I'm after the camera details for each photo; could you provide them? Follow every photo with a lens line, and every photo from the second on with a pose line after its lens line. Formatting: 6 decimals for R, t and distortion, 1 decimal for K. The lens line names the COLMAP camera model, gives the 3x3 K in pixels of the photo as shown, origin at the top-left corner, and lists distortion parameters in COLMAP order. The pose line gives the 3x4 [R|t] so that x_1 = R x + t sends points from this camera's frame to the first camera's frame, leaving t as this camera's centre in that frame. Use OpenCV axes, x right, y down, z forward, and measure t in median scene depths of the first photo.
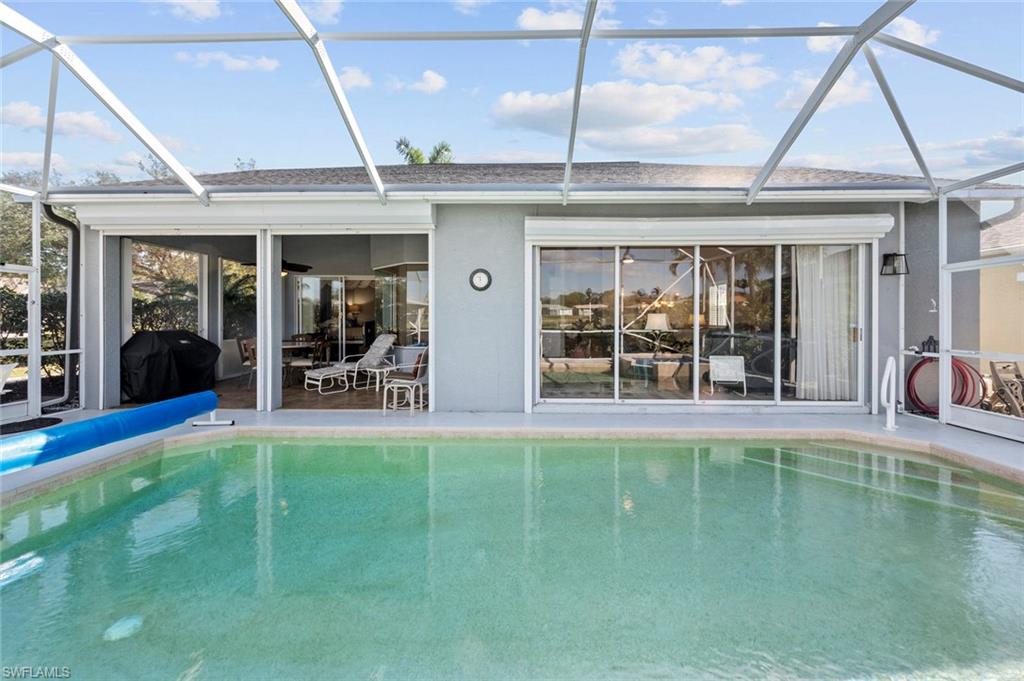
lens RADIAL K [[407.8, 0, 495.3], [0, 407.8, 318.0], [0, 0, 1]] dist [-0.001907, -0.000878]
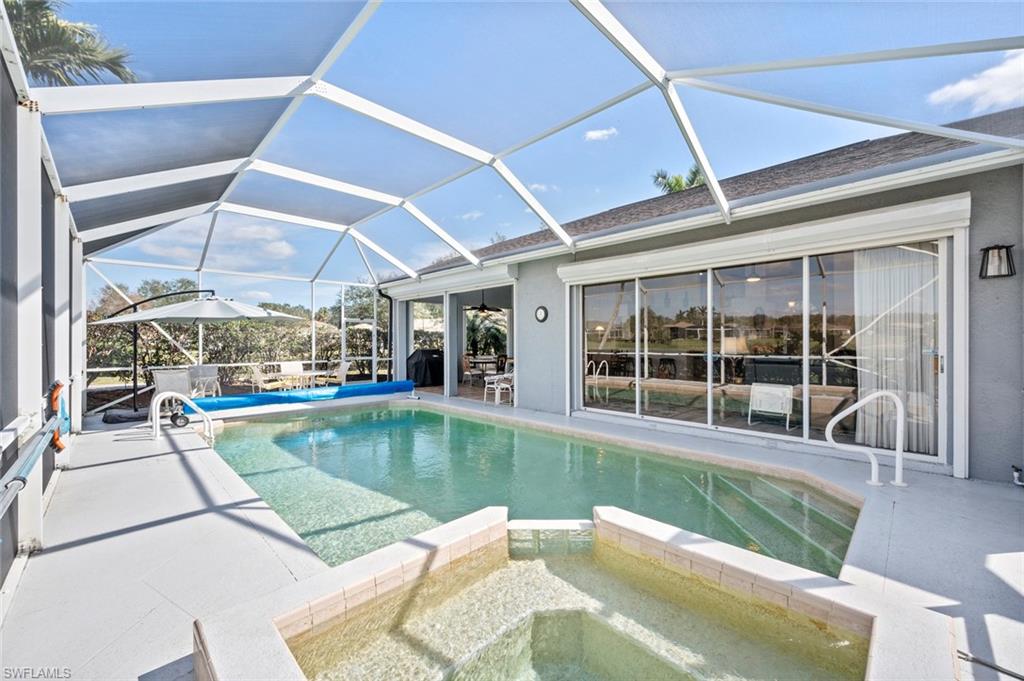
lens RADIAL K [[407.8, 0, 516.5], [0, 407.8, 342.9], [0, 0, 1]] dist [-0.001907, -0.000878]
pose [[0.718964, -0.001000, -0.695047, 0.845840], [0.001354, 0.999999, -0.000039, 0.001807], [0.695046, -0.000913, 0.718964, -0.037840]]
